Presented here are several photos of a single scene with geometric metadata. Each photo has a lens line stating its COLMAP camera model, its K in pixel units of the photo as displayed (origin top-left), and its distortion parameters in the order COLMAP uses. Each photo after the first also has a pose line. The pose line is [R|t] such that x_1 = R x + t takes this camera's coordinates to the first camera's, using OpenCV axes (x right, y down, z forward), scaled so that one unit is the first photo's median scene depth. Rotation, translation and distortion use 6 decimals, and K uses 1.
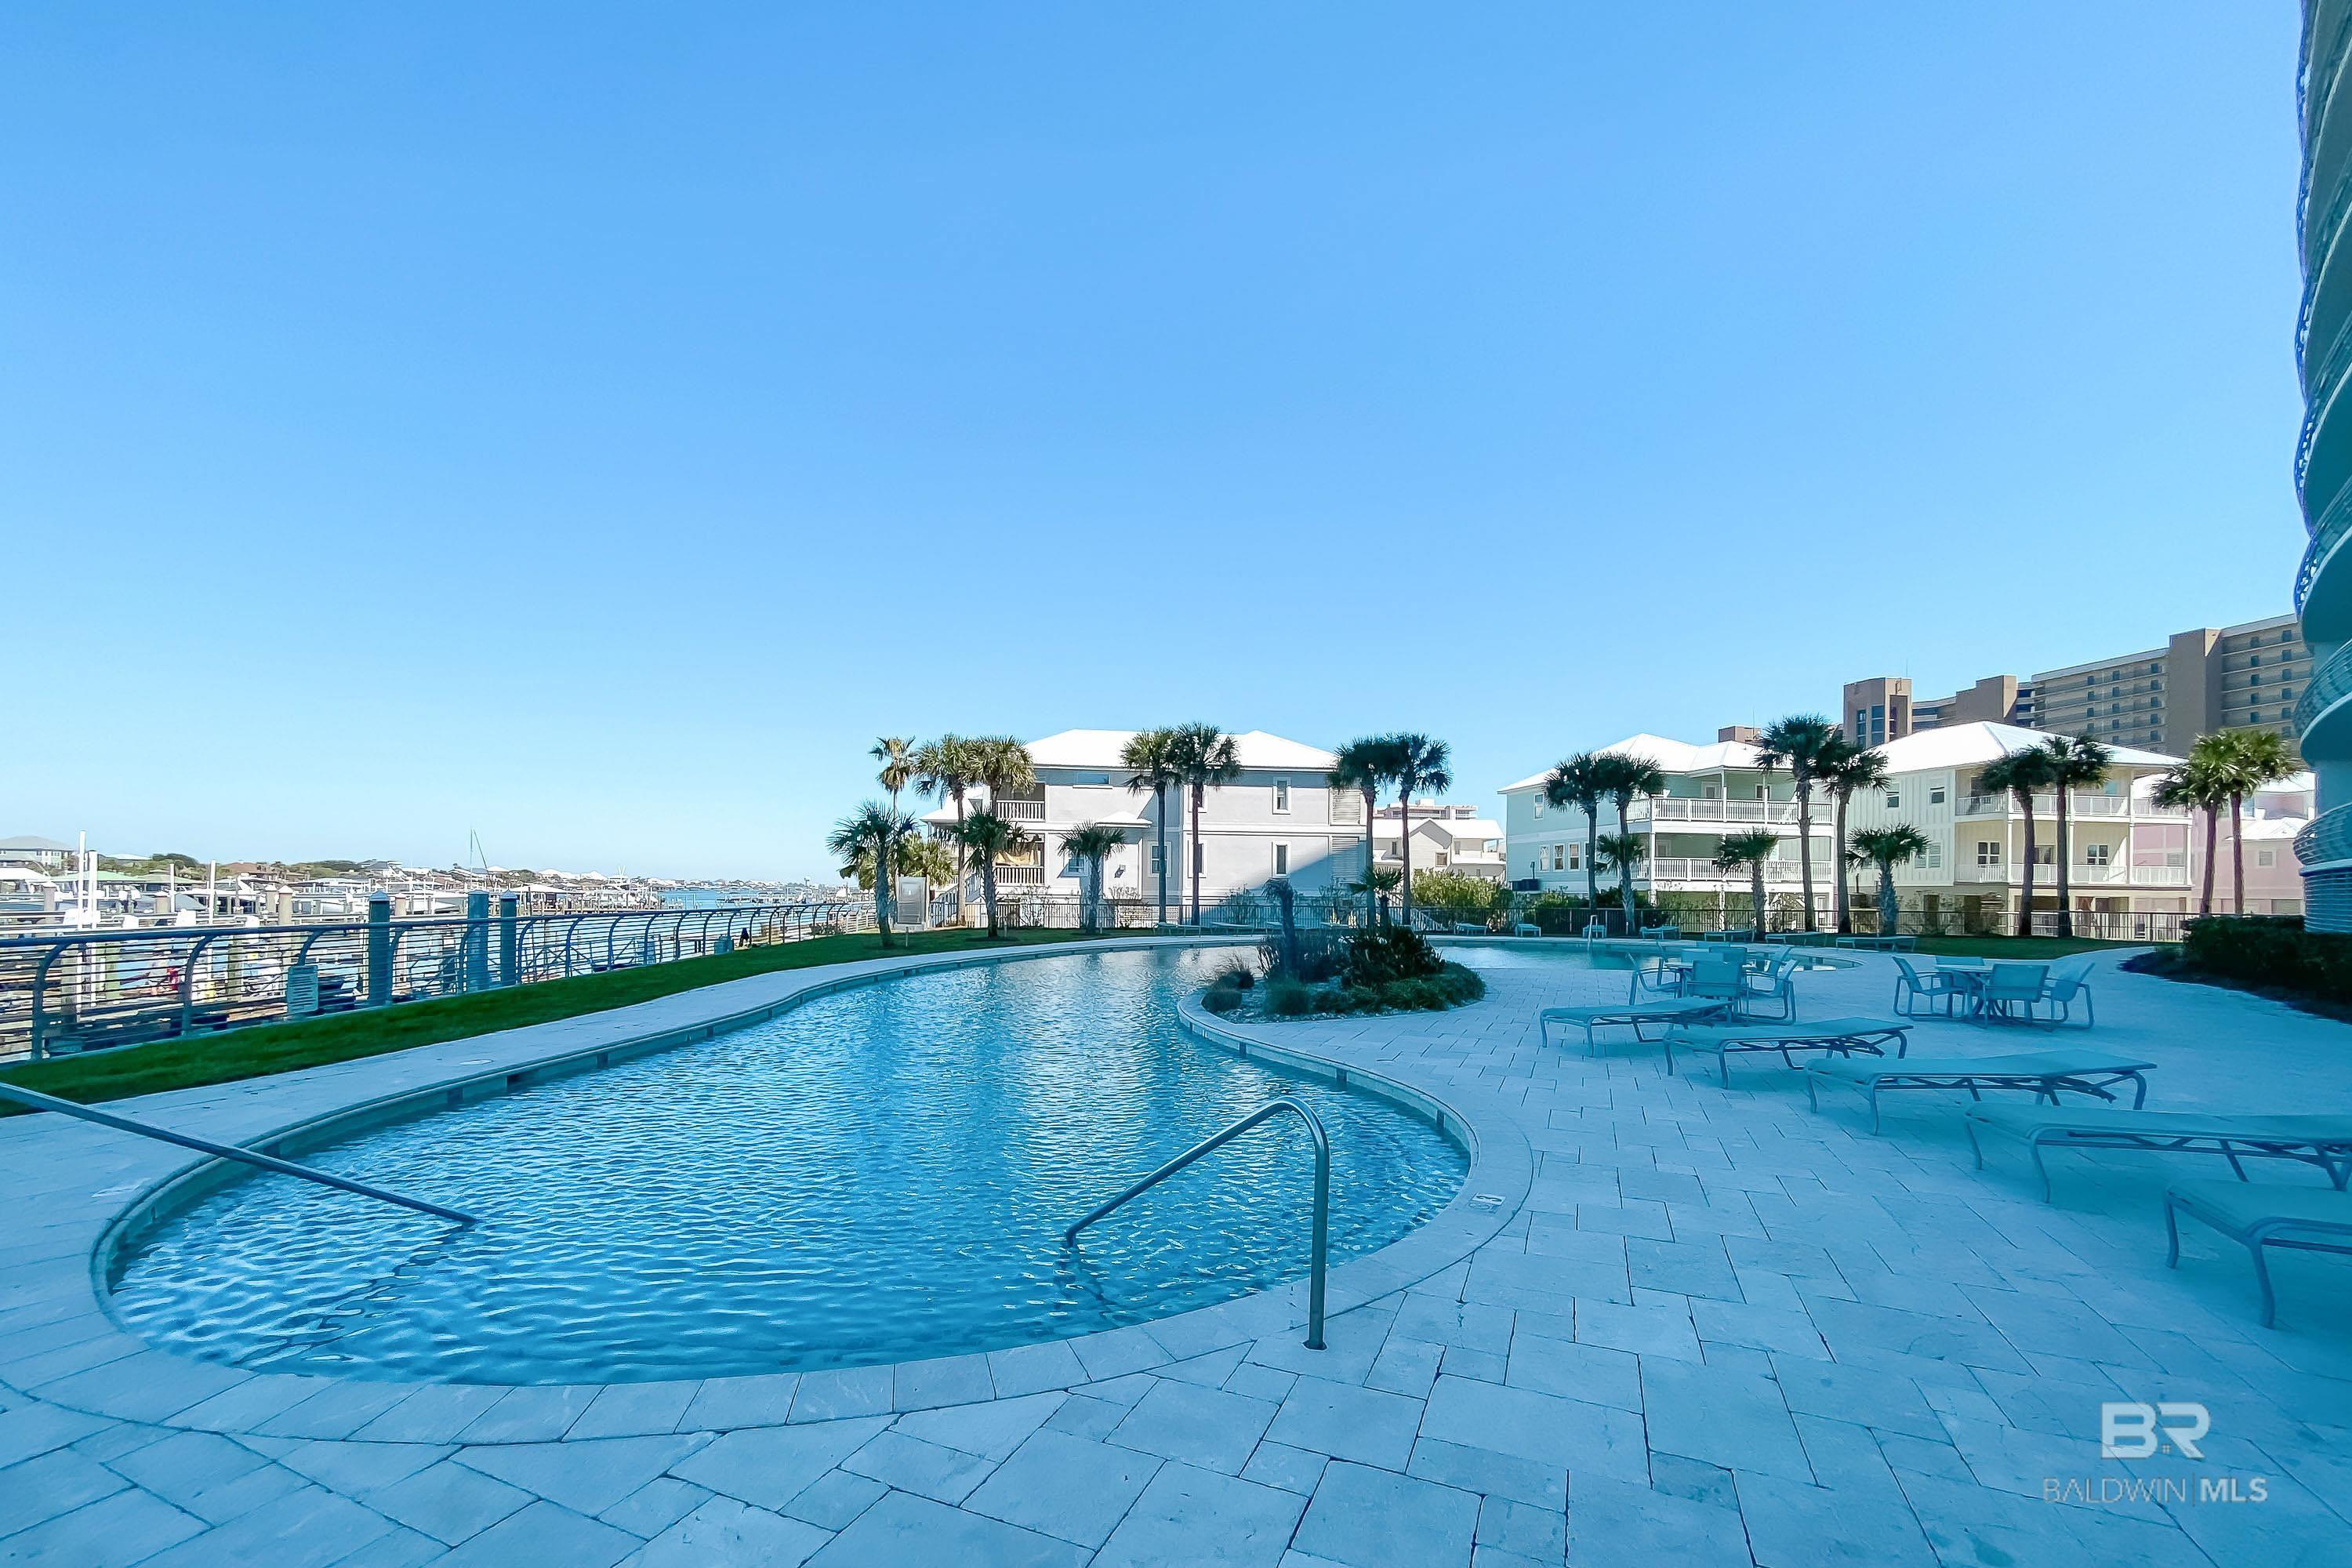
lens RADIAL K [[927.6, 0, 1178.2], [0, 927.6, 912.9], [0, 0, 1]] dist [-0.018159, -0.000175]
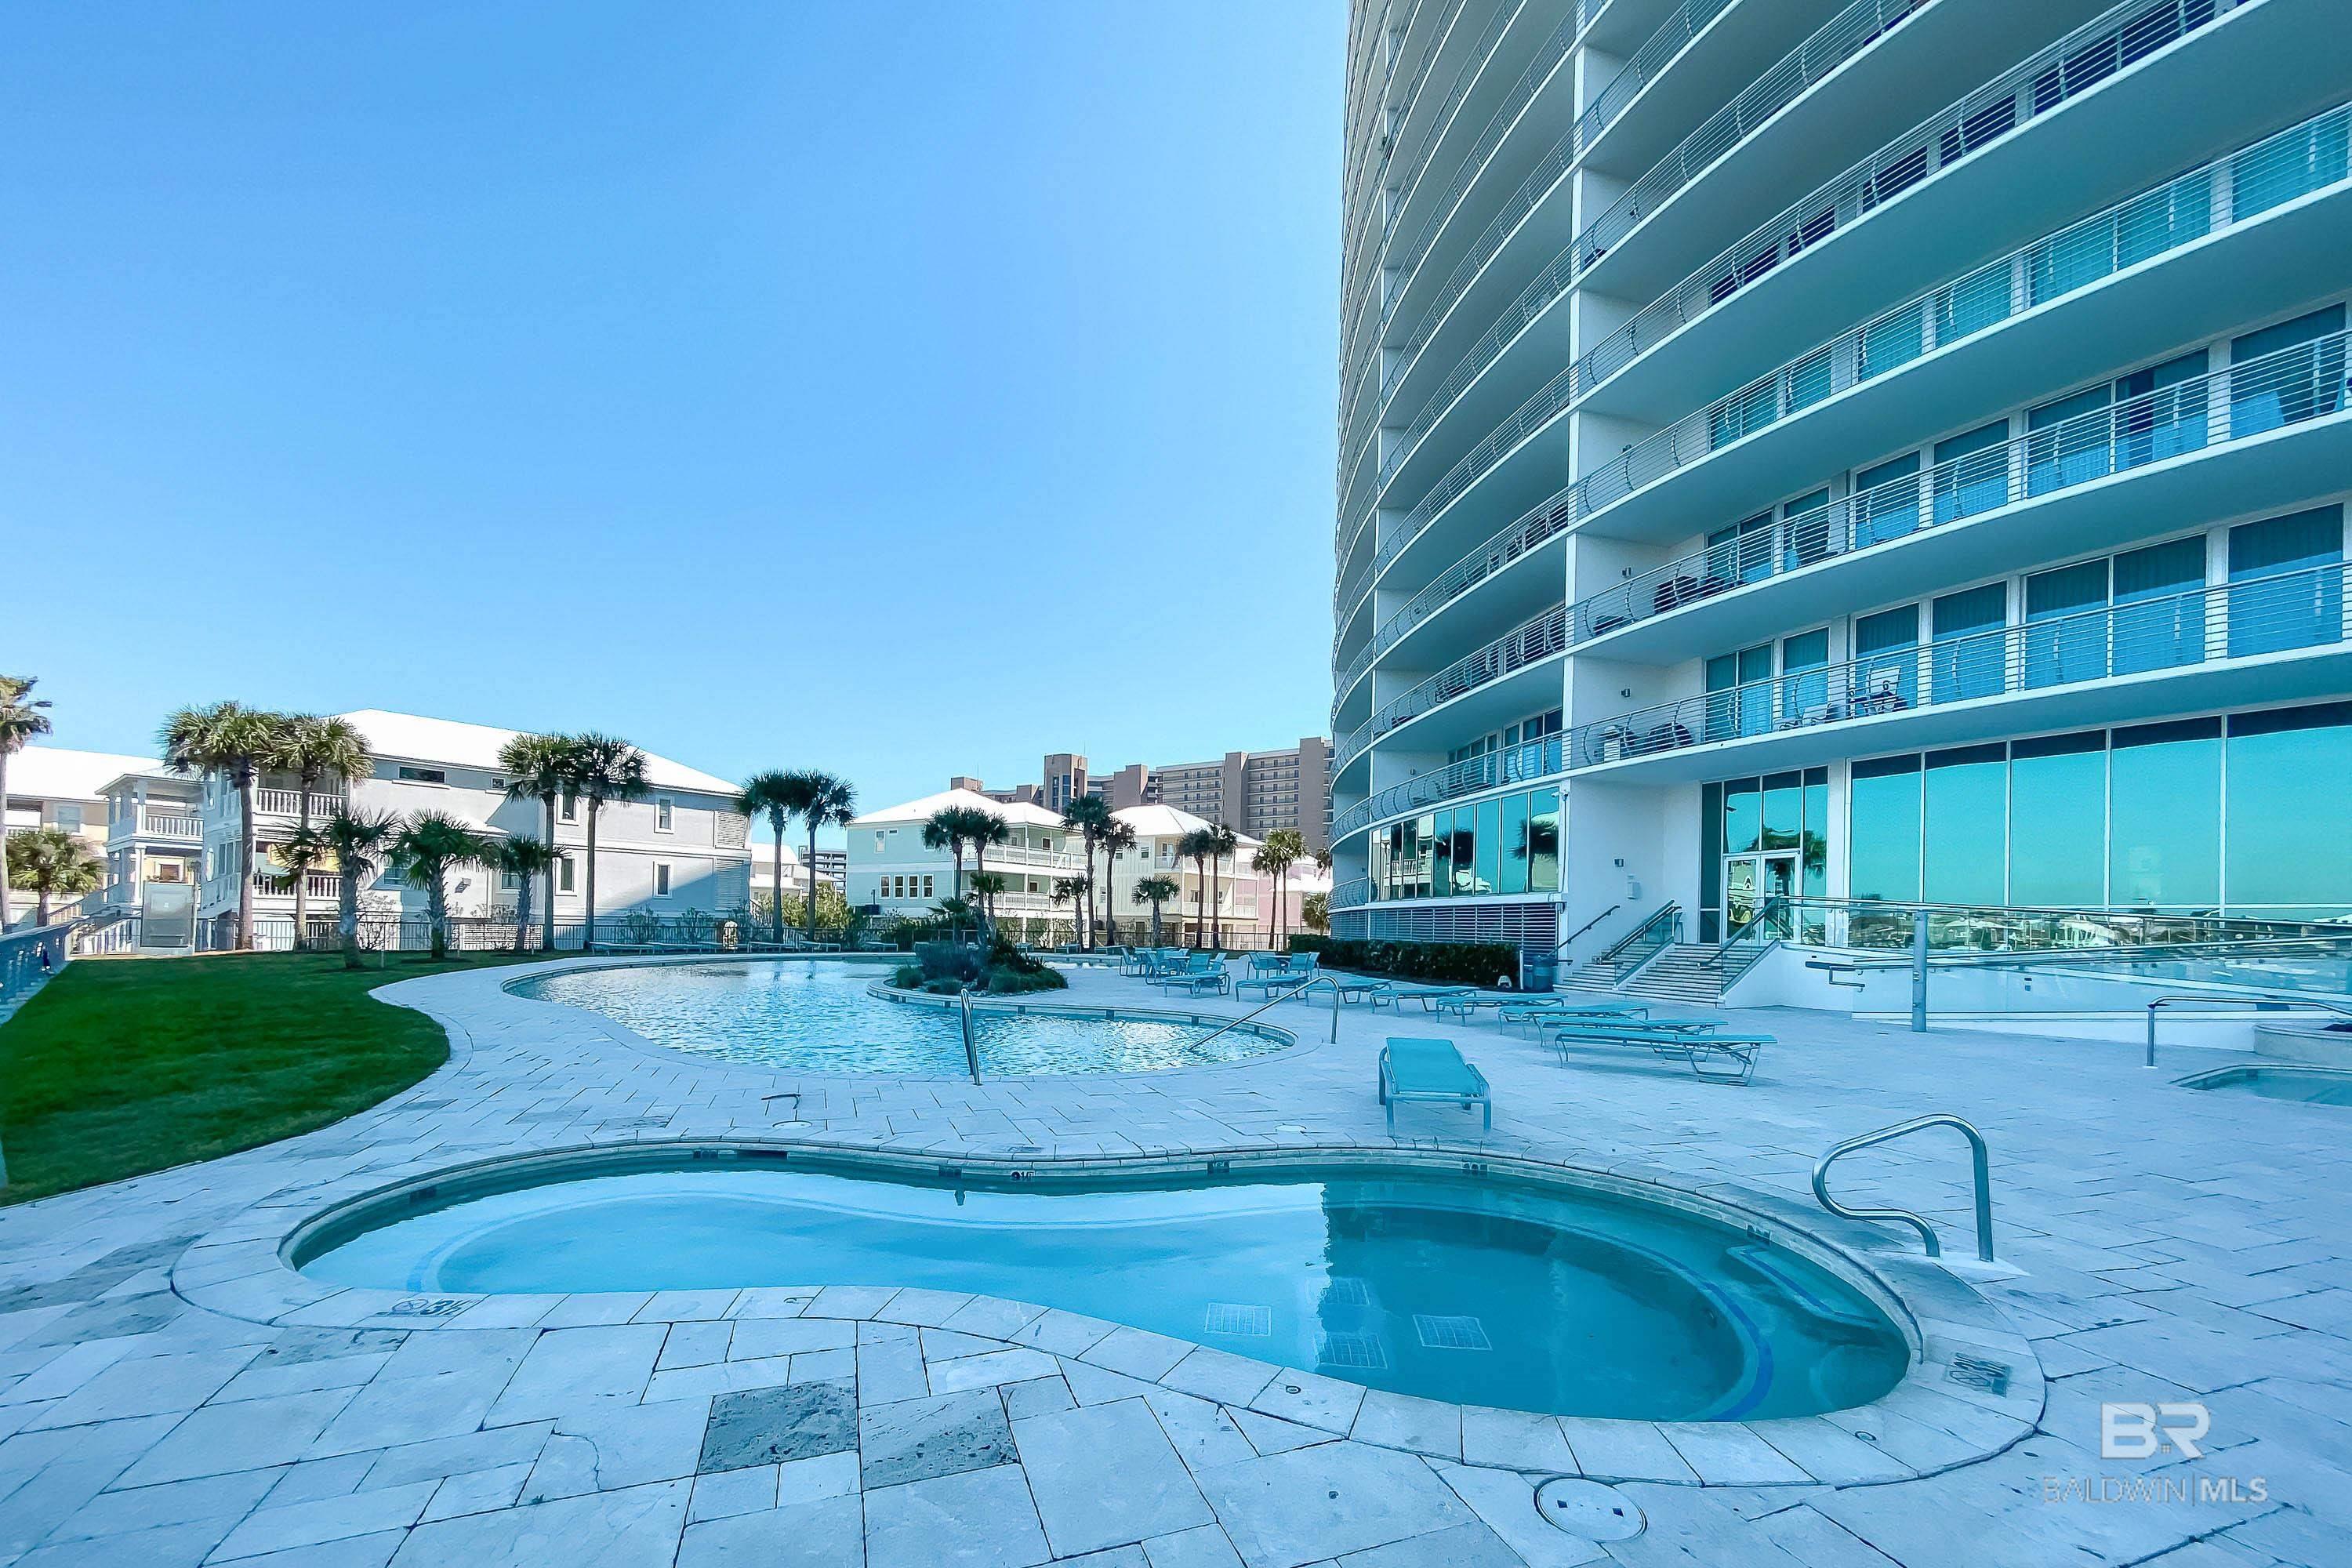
lens RADIAL K [[927.6, 0, 1178.2], [0, 927.6, 912.9], [0, 0, 1]] dist [-0.018159, -0.000175]
pose [[0.694137, 0.016417, 0.719656, -0.244164], [0.000568, 0.999727, -0.023353, 0.001451], [-0.719843, 0.016619, 0.693938, -0.082155]]
